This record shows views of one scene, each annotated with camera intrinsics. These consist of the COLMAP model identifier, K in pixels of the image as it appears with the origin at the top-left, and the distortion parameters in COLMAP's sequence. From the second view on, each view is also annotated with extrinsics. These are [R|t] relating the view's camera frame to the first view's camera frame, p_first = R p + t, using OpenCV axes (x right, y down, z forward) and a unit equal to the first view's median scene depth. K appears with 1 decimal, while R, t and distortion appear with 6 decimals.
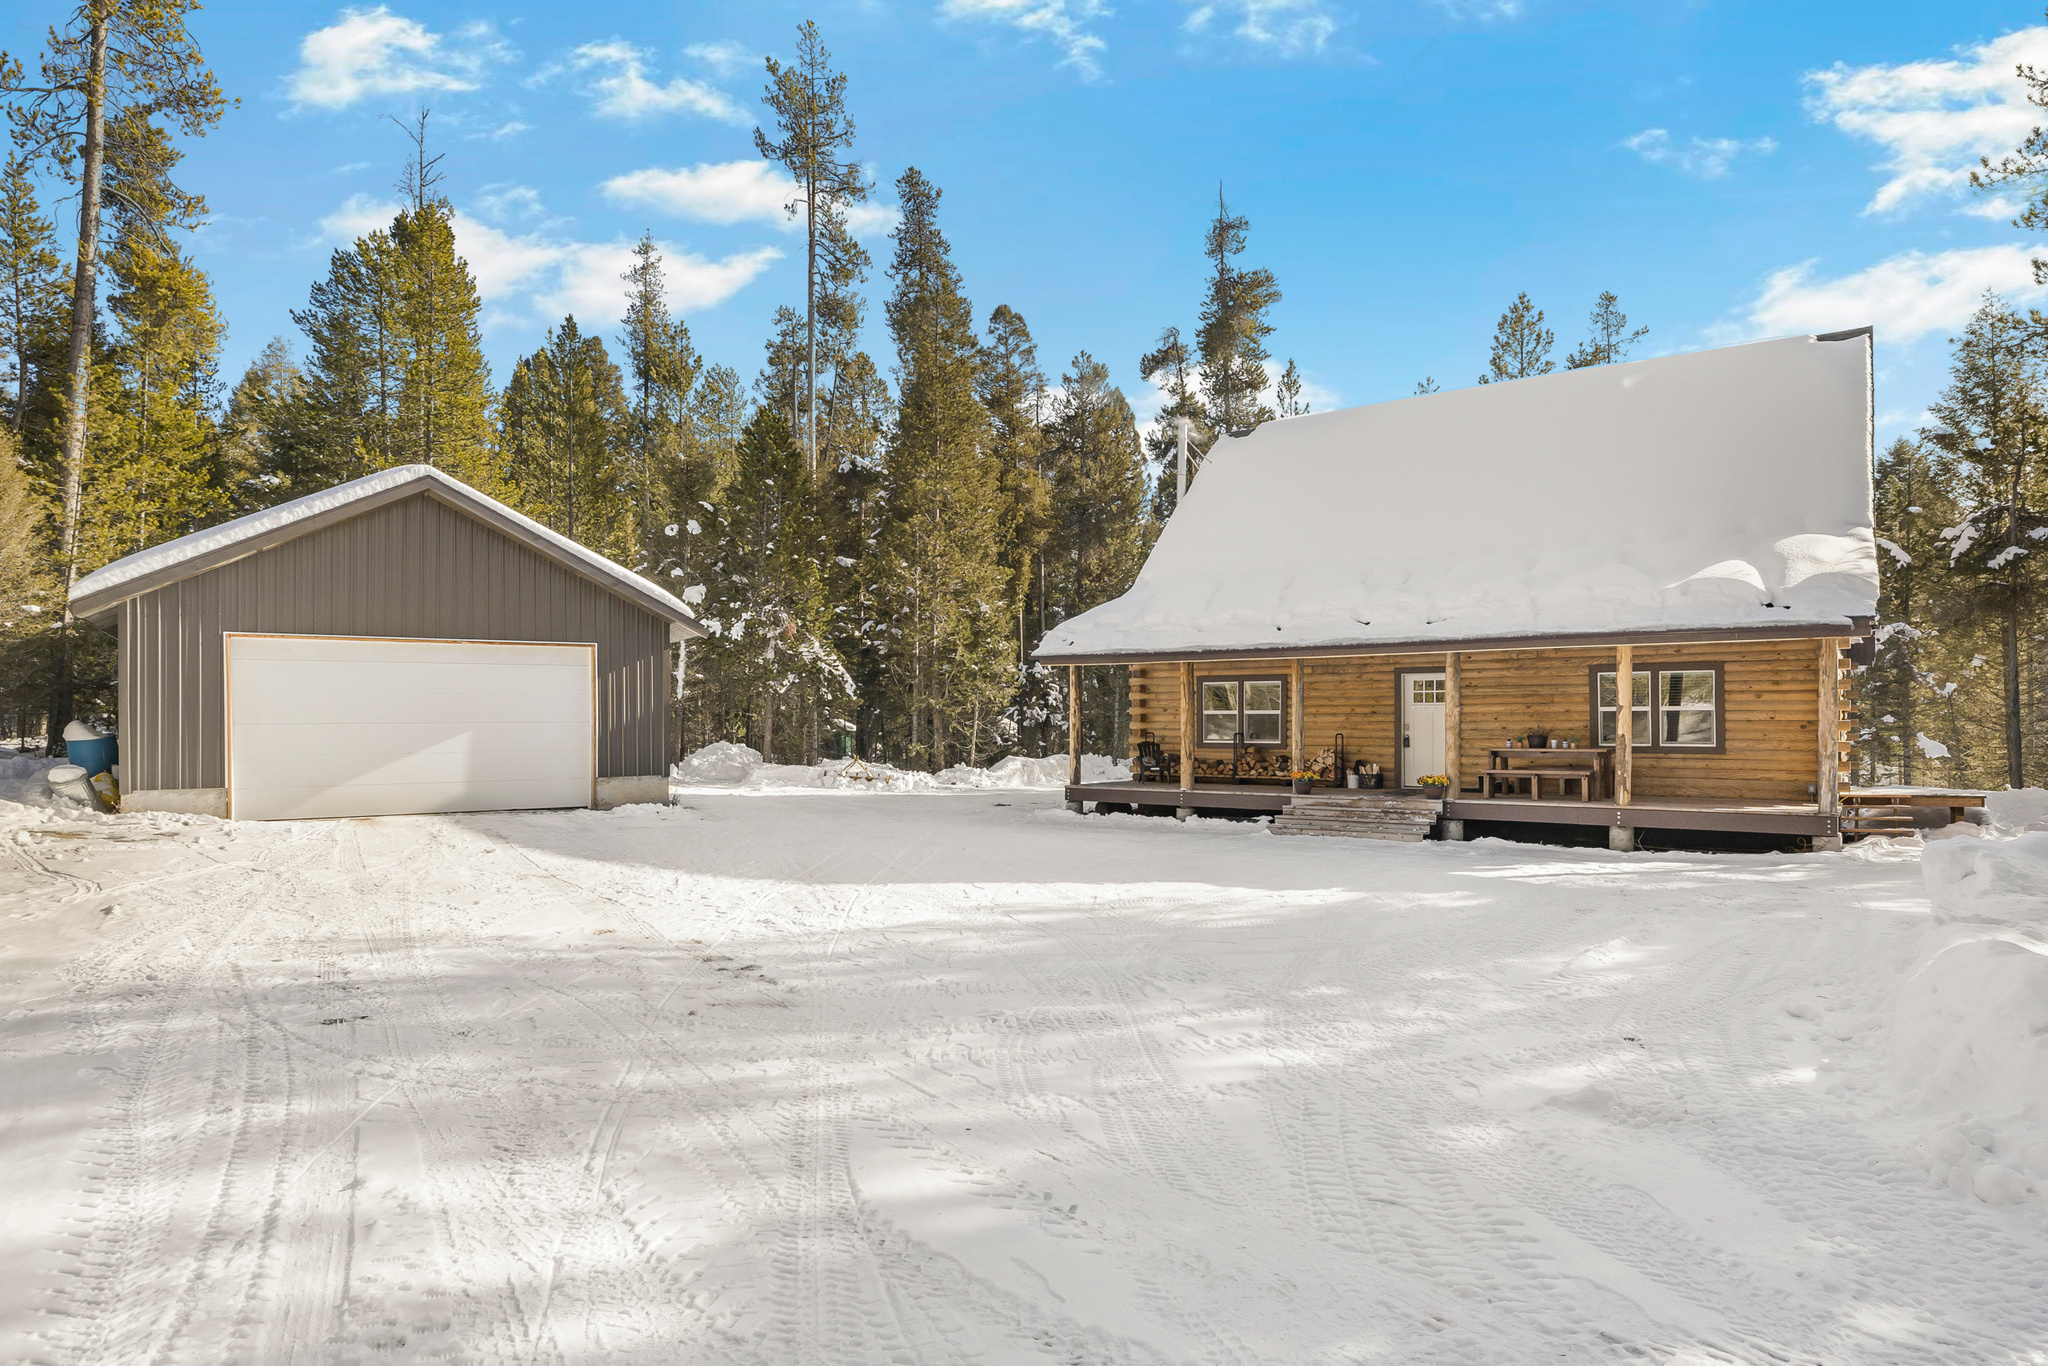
lens RADIAL K [[1186.8, 0, 1023.1], [0, 1186.8, 692.4], [0, 0, 1]] dist [-0.001106, -0.000063]
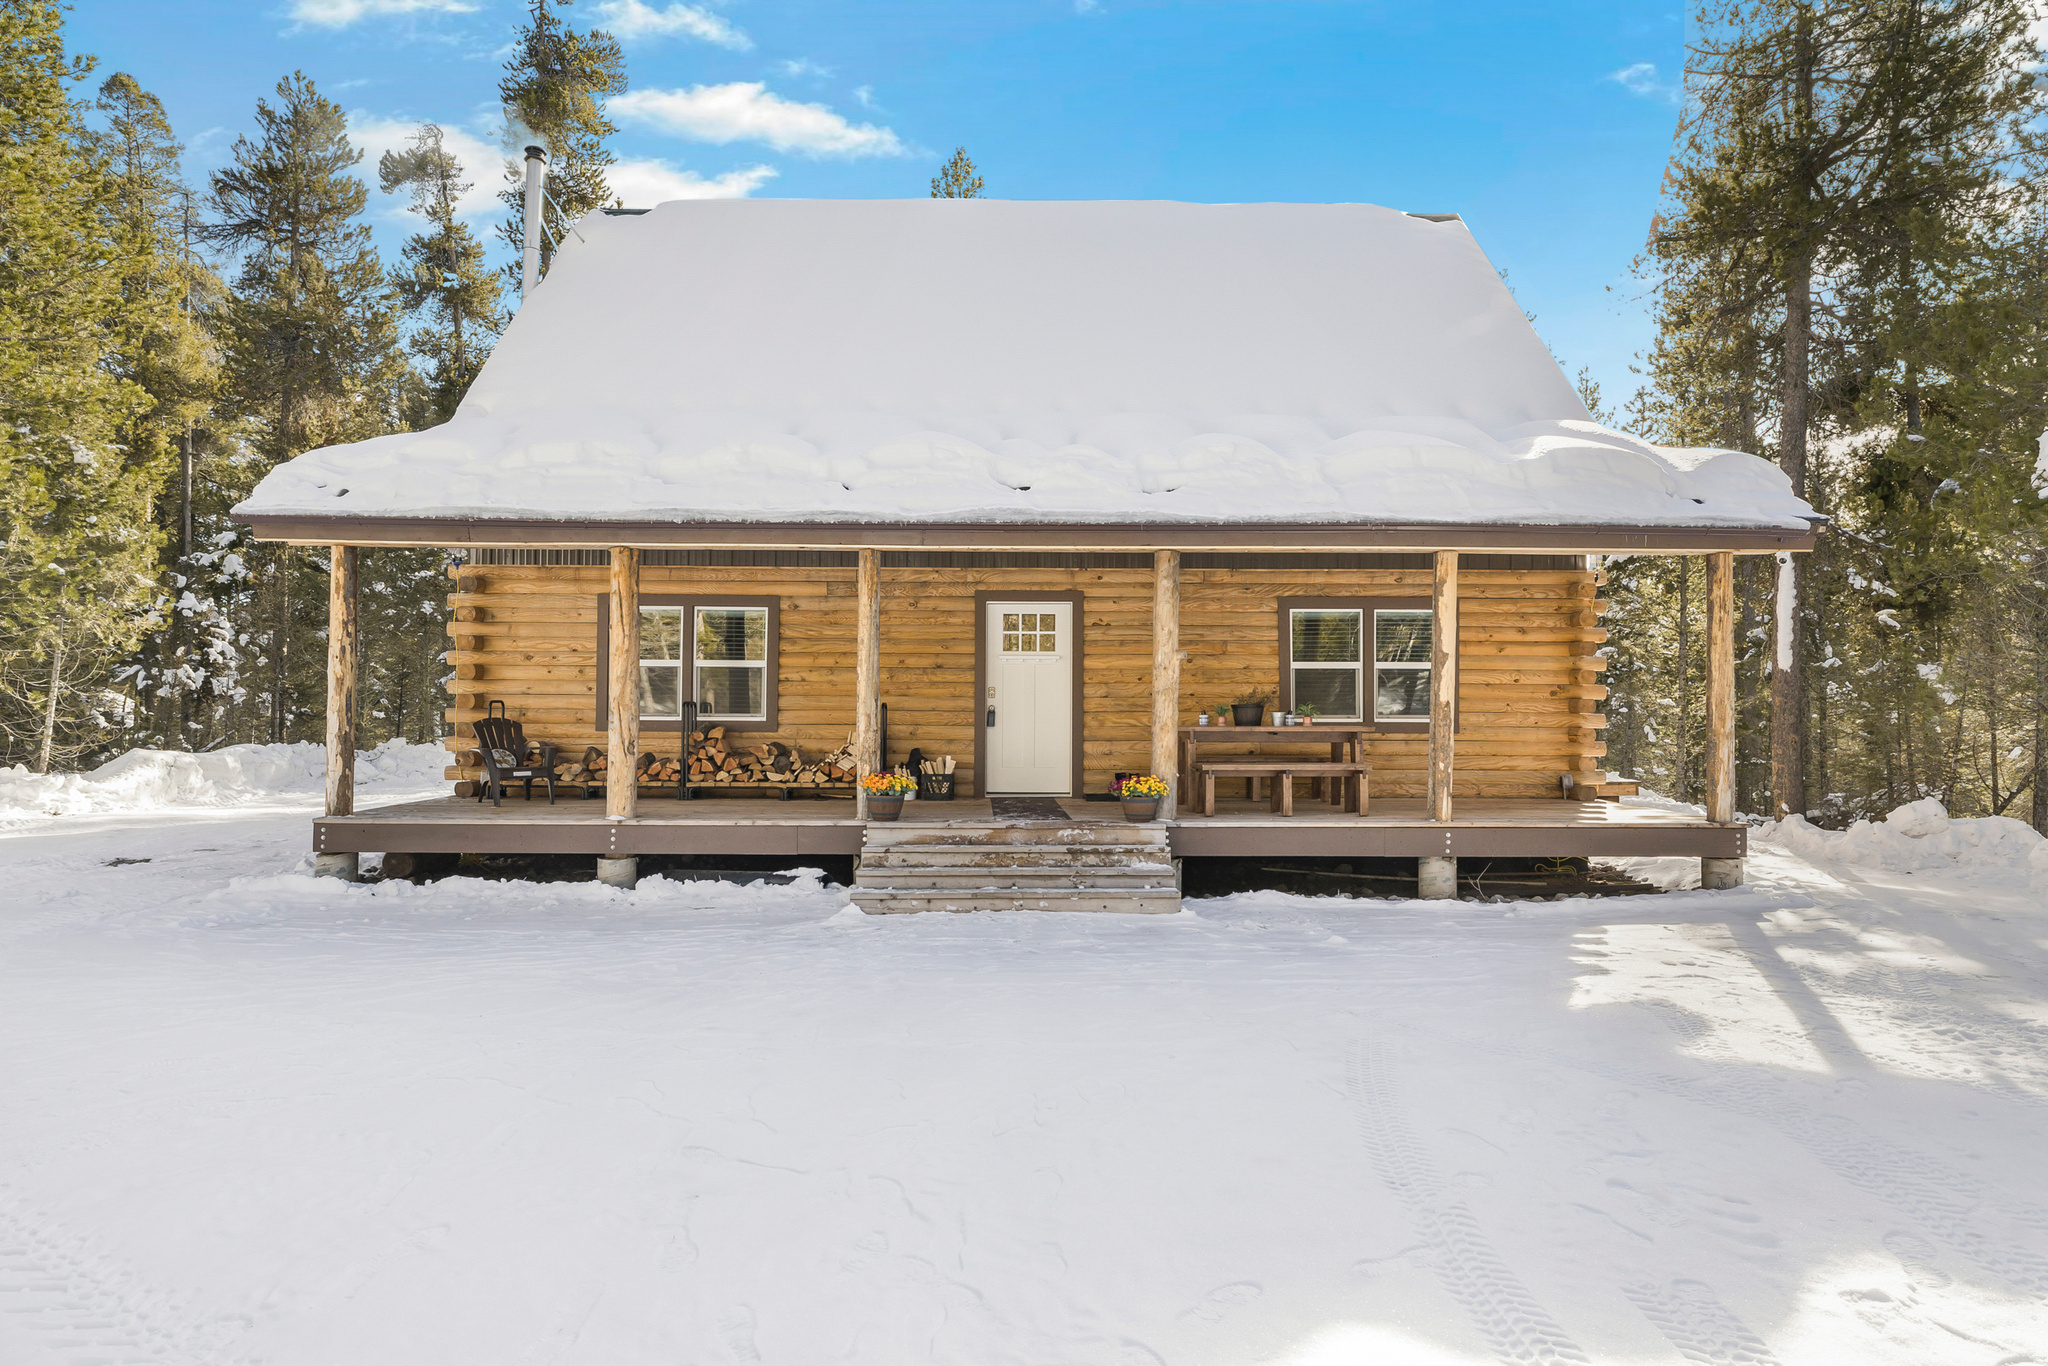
lens RADIAL K [[1217.4, 0, 1024.0], [0, 1217.4, 668.8], [0, 0, 1]] dist [-0.004166, -0.001728]
pose [[0.805235, 0.022684, 0.592522, -0.021041], [-0.020384, 0.999736, -0.010572, 0.023672], [-0.592606, -0.003565, 0.805485, 0.505611]]
